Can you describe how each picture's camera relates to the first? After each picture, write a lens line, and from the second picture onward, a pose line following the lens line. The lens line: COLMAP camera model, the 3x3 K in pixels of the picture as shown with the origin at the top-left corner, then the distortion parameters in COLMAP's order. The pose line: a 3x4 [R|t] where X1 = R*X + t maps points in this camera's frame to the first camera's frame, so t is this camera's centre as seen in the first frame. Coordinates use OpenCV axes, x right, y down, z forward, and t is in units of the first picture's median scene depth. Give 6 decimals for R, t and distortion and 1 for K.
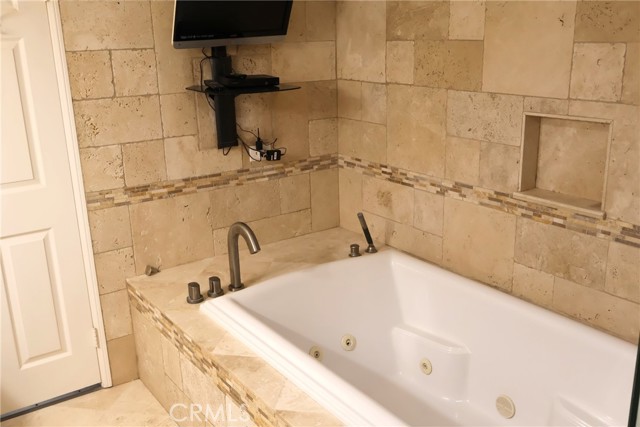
lens RADIAL K [[640.1, 0, 320.8], [0, 640.1, 216.3], [0, 0, 1]] dist [0.001633, 0.000000]
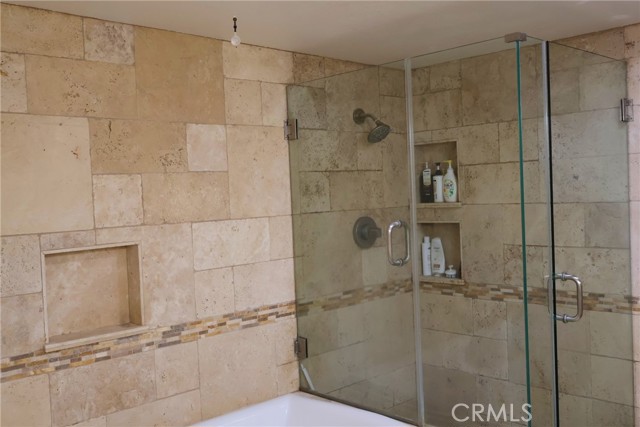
lens RADIAL K [[640.1, 0, 319.6], [0, 640.1, 211.0], [0, 0, 1]] dist [0.001633, 0.000000]
pose [[-0.145710, -0.000672, 0.989327, -0.658359], [0.325608, 0.944255, 0.048598, -0.144164], [-0.934210, 0.329214, -0.137368, 0.800921]]
